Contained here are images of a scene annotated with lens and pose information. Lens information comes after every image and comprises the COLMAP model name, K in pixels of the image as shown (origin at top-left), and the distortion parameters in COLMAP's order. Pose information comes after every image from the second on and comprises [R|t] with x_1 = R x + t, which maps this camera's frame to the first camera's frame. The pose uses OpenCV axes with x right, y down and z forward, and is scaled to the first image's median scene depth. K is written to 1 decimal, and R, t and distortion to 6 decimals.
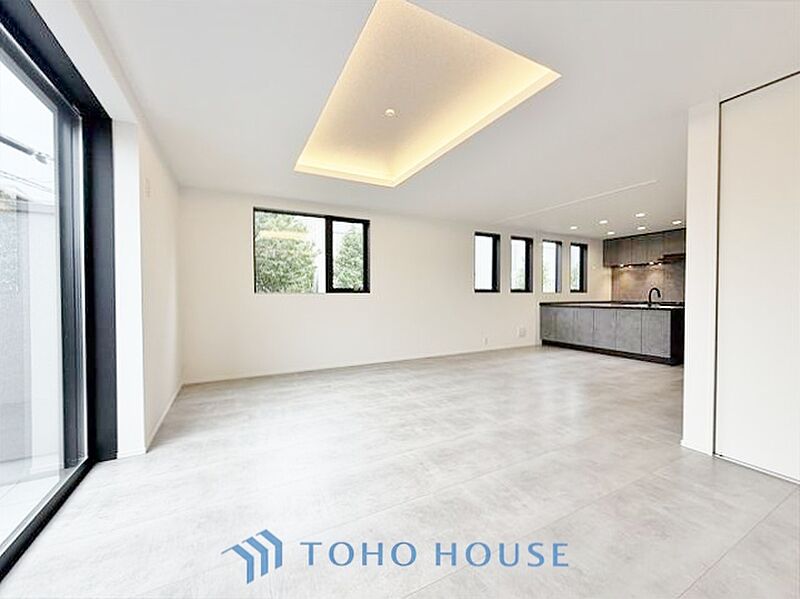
lens RADIAL K [[319.4, 0, 396.1], [0, 319.4, 295.4], [0, 0, 1]] dist [-0.003464, 0.000991]
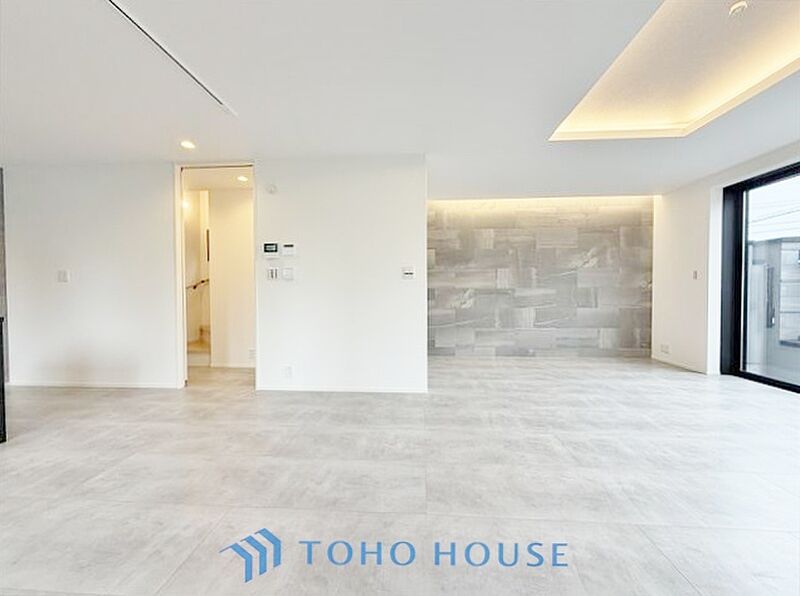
lens RADIAL K [[319.4, 0, 397.5], [0, 319.4, 300.2], [0, 0, 1]] dist [-0.003464, 0.000991]
pose [[-0.852715, -0.010051, 0.522280, 0.205227], [0.008881, 0.999391, 0.033732, 0.009167], [-0.522301, 0.033402, -0.852106, 1.672243]]
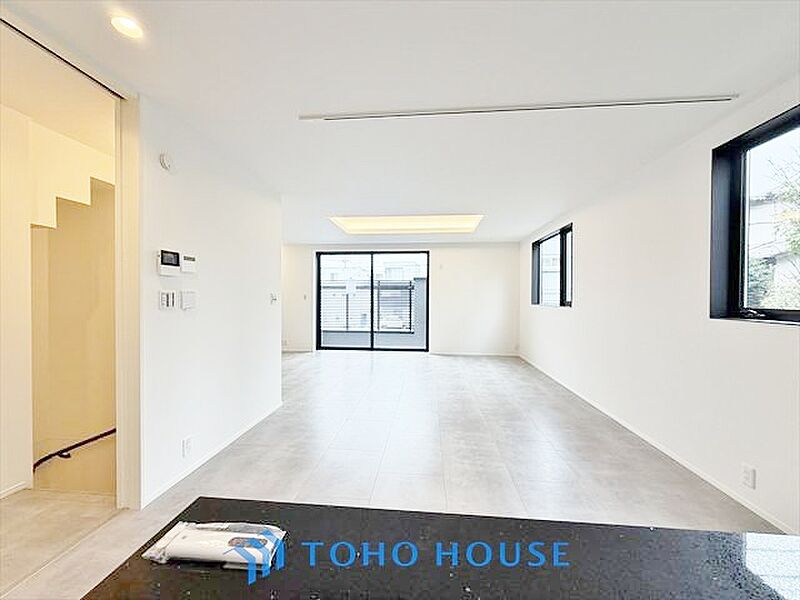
lens RADIAL K [[319.4, 0, 399.4], [0, 319.4, 301.7], [0, 0, 1]] dist [-0.003464, 0.000991]
pose [[-0.539651, 0.015471, -0.841746, 1.422533], [-0.007315, 0.999707, 0.023065, -0.063157], [0.841857, 0.018605, -0.539380, 1.734503]]
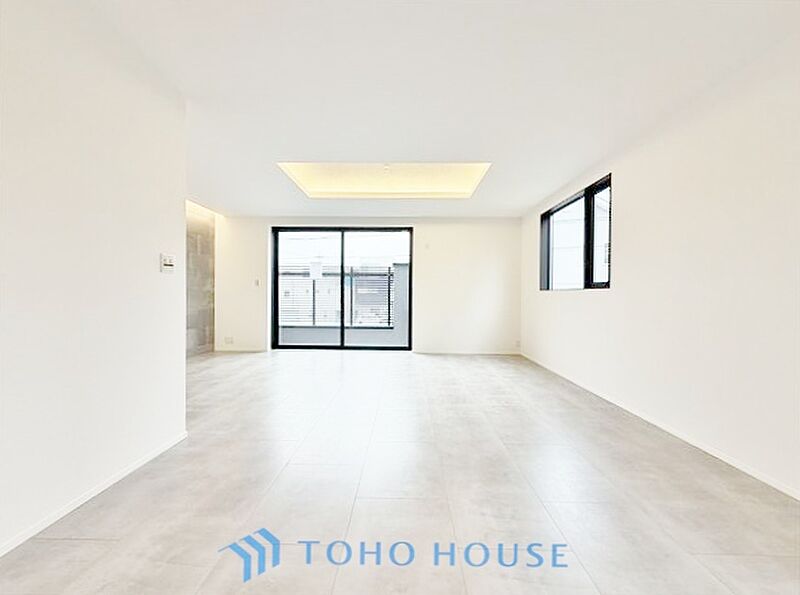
lens RADIAL K [[319.4, 0, 402.4], [0, 319.4, 299.4], [0, 0, 1]] dist [-0.003464, 0.000991]
pose [[-0.469962, 0.008742, -0.882643, 1.074948], [-0.012531, 0.999784, 0.016575, 0.015001], [0.882598, 0.018850, -0.469751, 1.516358]]
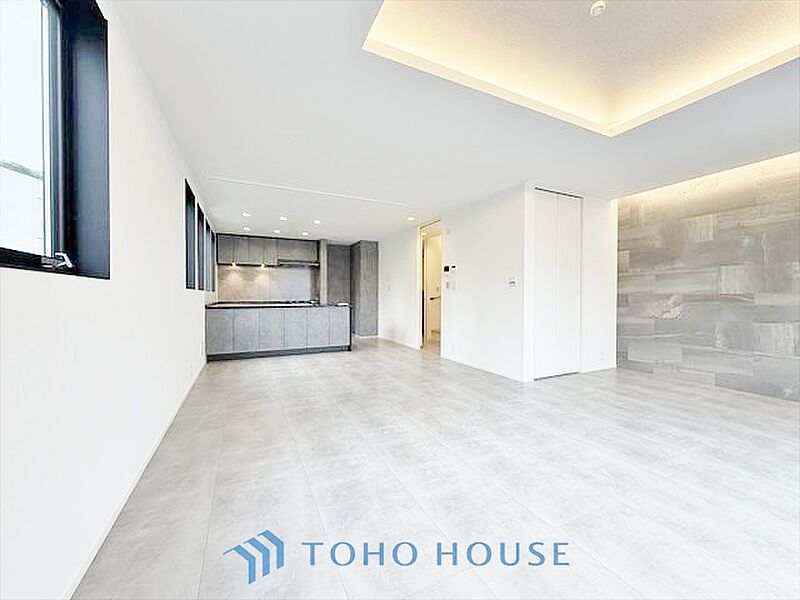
lens RADIAL K [[319.4, 0, 399.6], [0, 319.4, 299.0], [0, 0, 1]] dist [-0.003464, 0.000991]
pose [[0.022953, -0.008154, 0.999703, -0.583395], [0.004349, 0.999958, 0.008056, 0.013059], [-0.999727, 0.004162, 0.022988, 1.191625]]
